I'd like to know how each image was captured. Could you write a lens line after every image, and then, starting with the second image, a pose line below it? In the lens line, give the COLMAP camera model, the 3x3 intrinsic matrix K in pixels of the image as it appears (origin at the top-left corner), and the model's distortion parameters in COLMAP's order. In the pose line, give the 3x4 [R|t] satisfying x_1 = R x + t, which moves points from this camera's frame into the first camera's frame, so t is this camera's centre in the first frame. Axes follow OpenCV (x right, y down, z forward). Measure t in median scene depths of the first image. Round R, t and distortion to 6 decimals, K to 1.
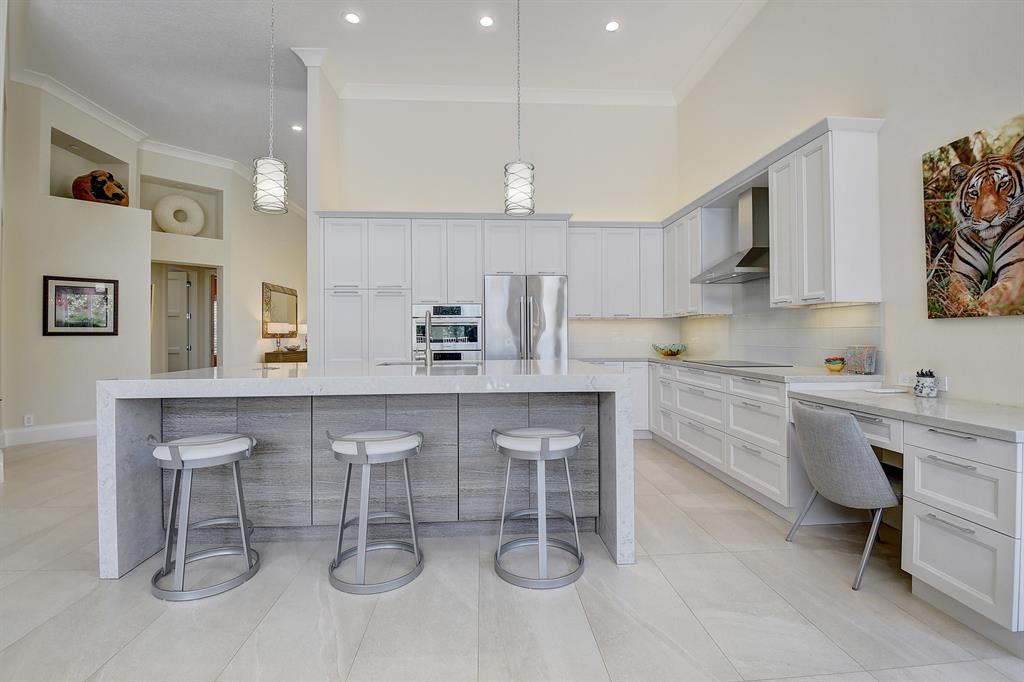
lens RADIAL K [[452.7, 0, 510.6], [0, 452.7, 330.9], [0, 0, 1]] dist [-0.002942, -0.013370]
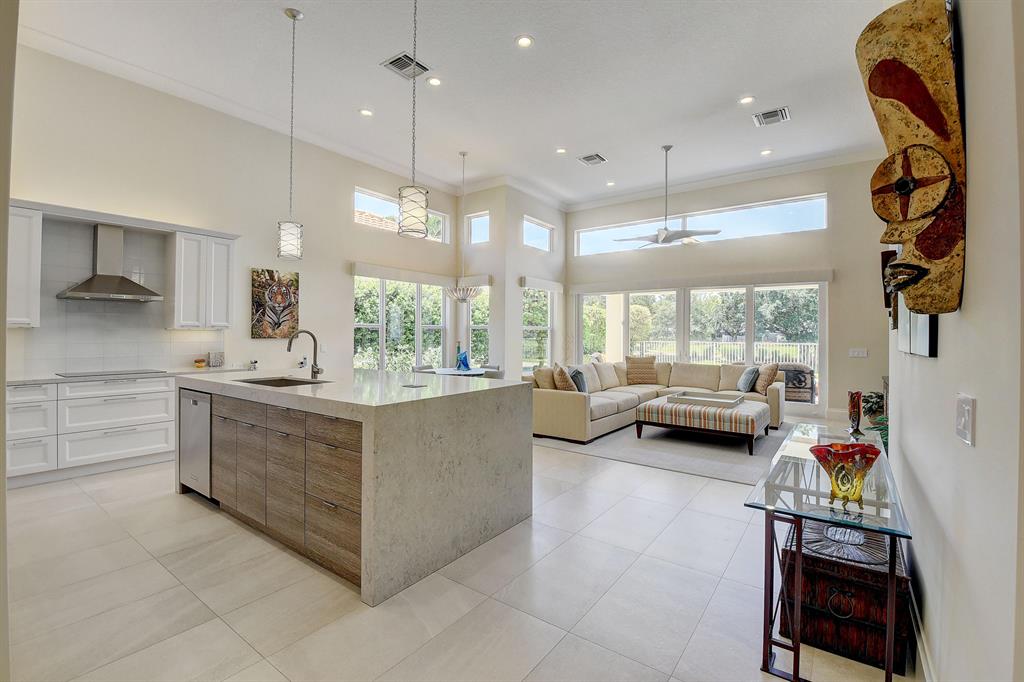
lens RADIAL K [[452.7, 0, 511.1], [0, 452.7, 330.1], [0, 0, 1]] dist [-0.002942, -0.013370]
pose [[-0.771322, 0.010786, 0.636354, -1.656196], [-0.002259, 0.999804, -0.019685, -0.028031], [-0.636441, -0.016620, -0.771146, 2.009034]]
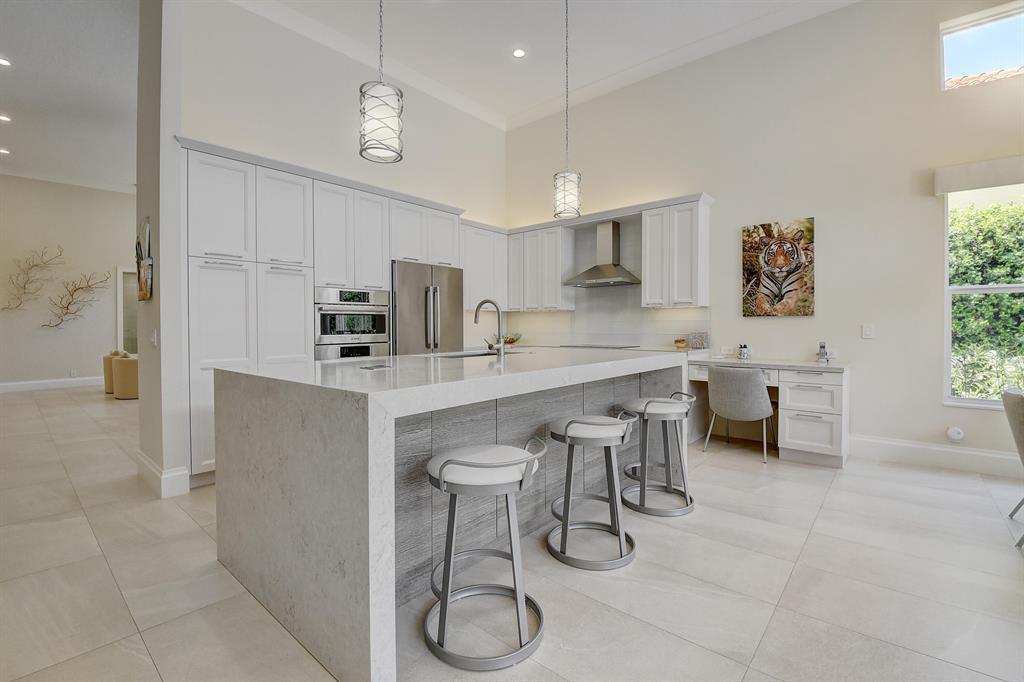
lens RADIAL K [[452.7, 0, 509.0], [0, 452.7, 331.9], [0, 0, 1]] dist [-0.002942, -0.013370]
pose [[0.702839, -0.006173, 0.711322, -1.099252], [-0.006313, 0.999869, 0.014915, 0.014013], [-0.711321, -0.014973, 0.702708, 0.382741]]
